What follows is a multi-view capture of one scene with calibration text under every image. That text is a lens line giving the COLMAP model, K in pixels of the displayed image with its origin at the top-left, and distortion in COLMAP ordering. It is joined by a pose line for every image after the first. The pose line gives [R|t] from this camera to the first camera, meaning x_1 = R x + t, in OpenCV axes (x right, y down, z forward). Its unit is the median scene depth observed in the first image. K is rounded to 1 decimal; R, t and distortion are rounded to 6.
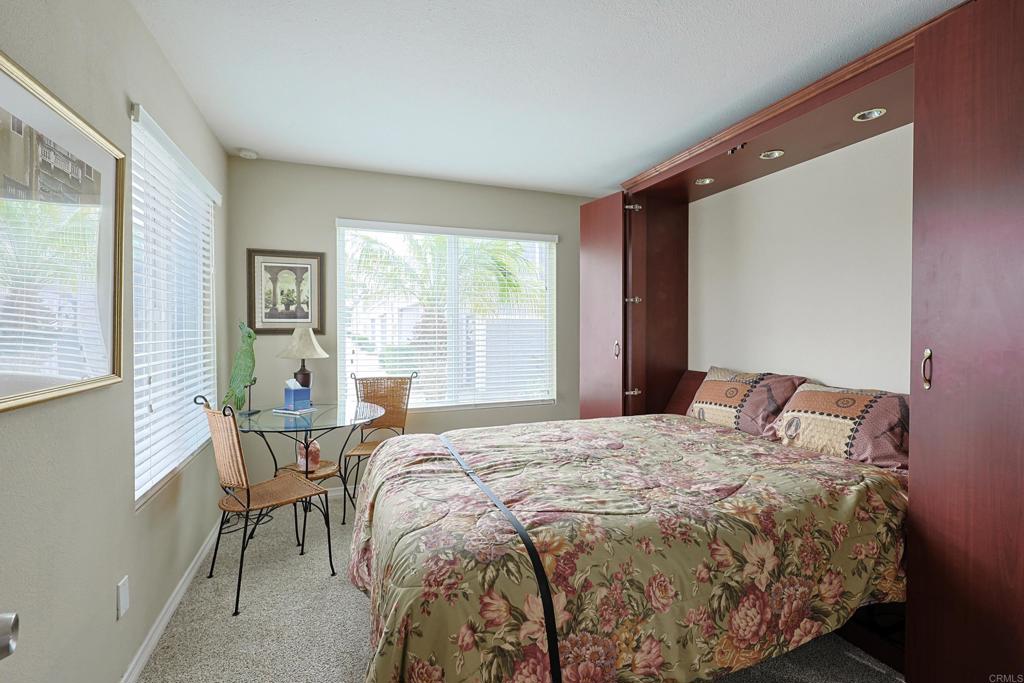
lens RADIAL K [[432.5, 0, 512.0], [0, 432.5, 341.5], [0, 0, 1]] dist [0.003269, 0.000347]
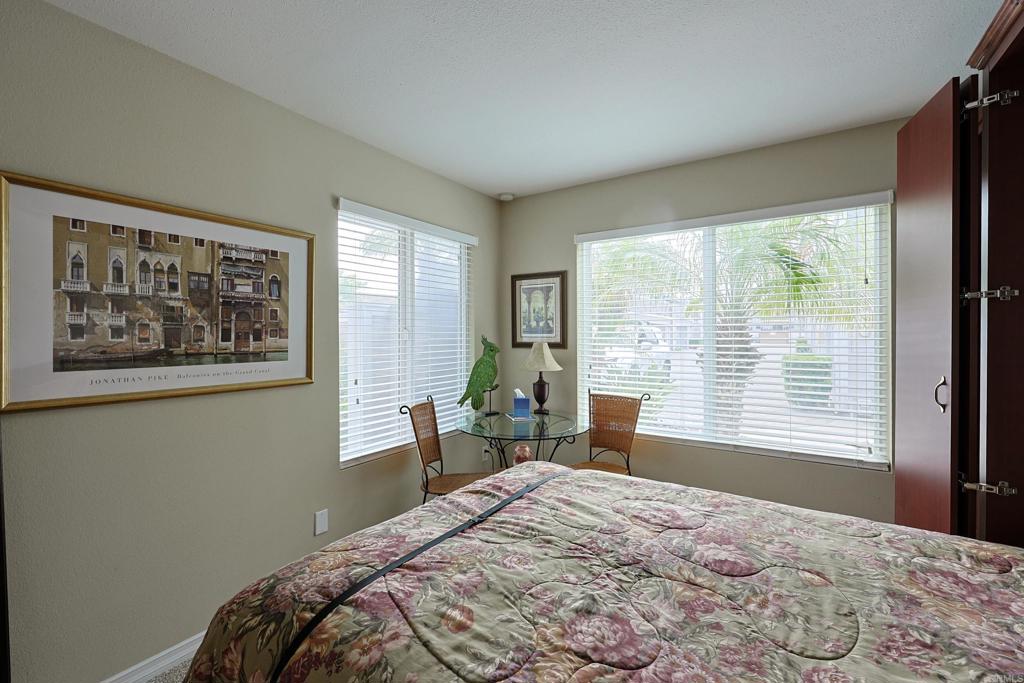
lens RADIAL K [[432.5, 0, 512.0], [0, 432.5, 341.5], [0, 0, 1]] dist [0.003269, 0.000347]
pose [[0.598188, 0.012698, -0.801255, 0.546194], [-0.023463, 0.999723, -0.001674, -0.047637], [0.801012, 0.019801, 0.598321, 0.457027]]
